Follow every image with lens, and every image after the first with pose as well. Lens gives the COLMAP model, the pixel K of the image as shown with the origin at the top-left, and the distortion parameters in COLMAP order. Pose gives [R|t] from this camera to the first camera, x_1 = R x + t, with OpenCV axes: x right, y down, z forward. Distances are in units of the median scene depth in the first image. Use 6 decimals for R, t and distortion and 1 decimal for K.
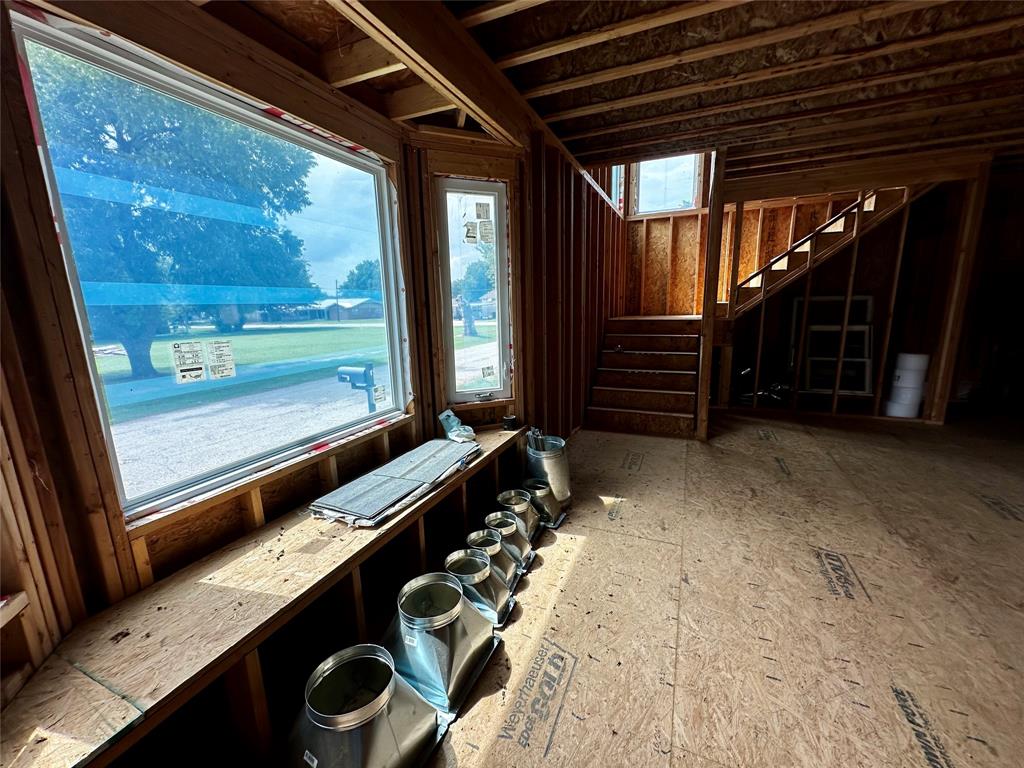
lens RADIAL K [[406.9, 0, 512.3], [0, 406.9, 385.2], [0, 0, 1]] dist [-0.004392, 0.000439]
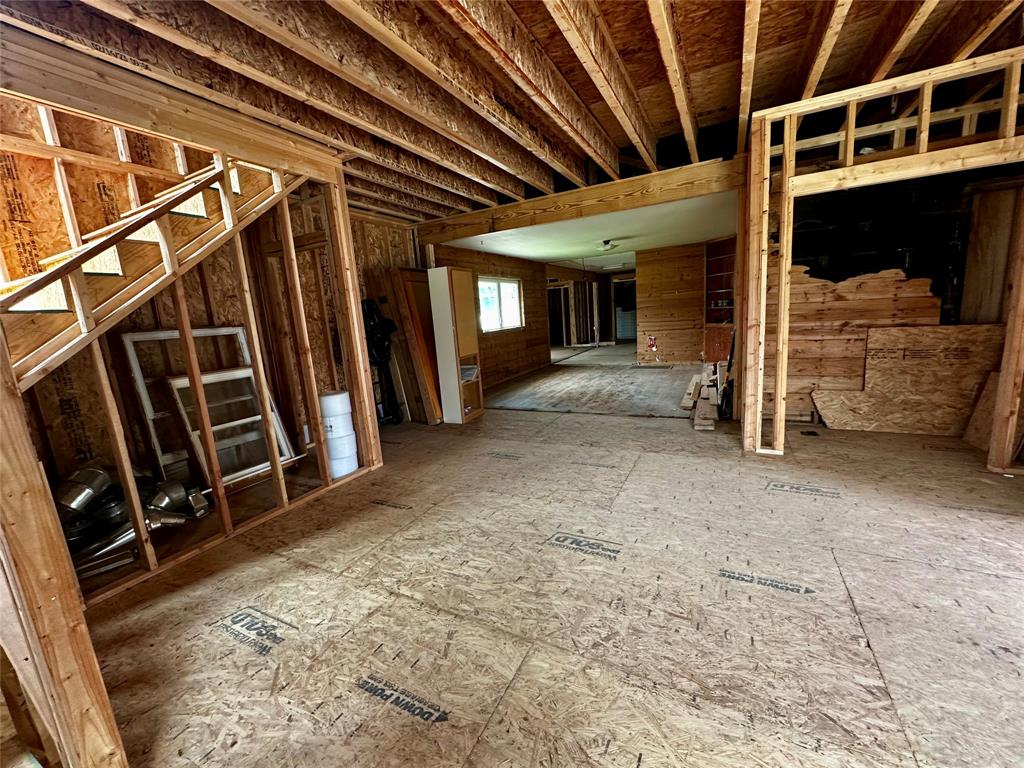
lens RADIAL K [[406.9, 0, 515.6], [0, 406.9, 385.2], [0, 0, 1]] dist [-0.004392, 0.000439]
pose [[0.062318, -0.160070, 0.985137, 0.351465], [0.262571, 0.954914, 0.138549, -0.173247], [-0.962898, 0.250035, 0.101538, 0.880482]]
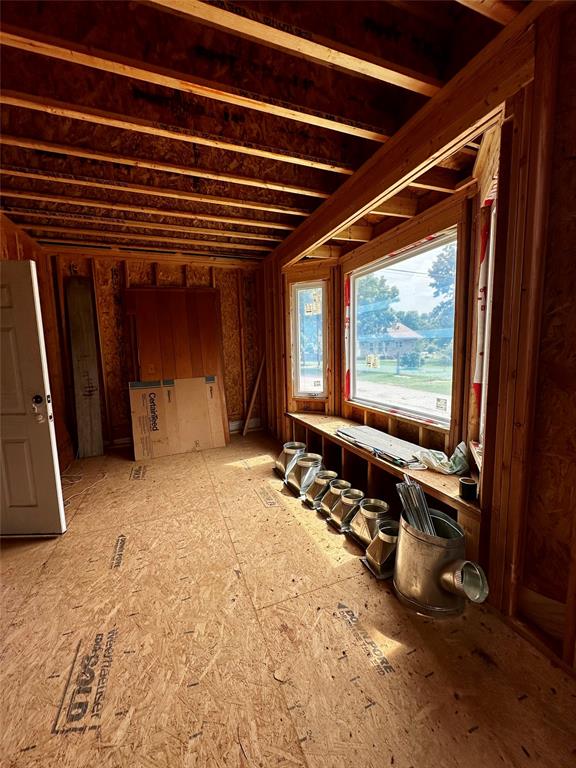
lens RADIAL K [[305.2, 0, 285.6], [0, 305.2, 384.8], [0, 0, 1]] dist [-0.004392, 0.000439]
pose [[-0.711968, 0.121892, -0.691552, 0.624166], [-0.092944, 0.959797, 0.264860, -0.220289], [0.696034, 0.252847, -0.672016, 1.104569]]
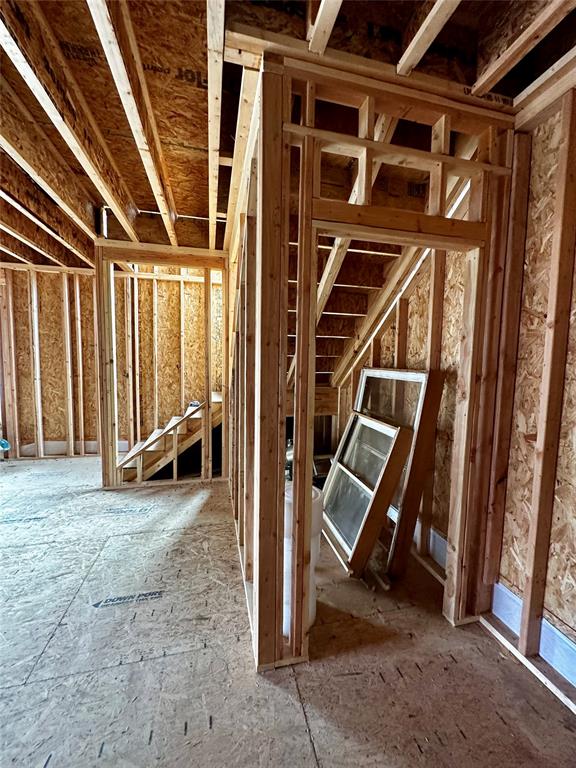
lens RADIAL K [[305.2, 0, 286.9], [0, 305.2, 383.7], [0, 0, 1]] dist [-0.004392, 0.000439]
pose [[0.611198, 0.098442, -0.785332, 1.968472], [-0.184337, 0.982654, -0.020287, -0.314567], [0.769712, 0.157165, 0.618742, 1.156534]]
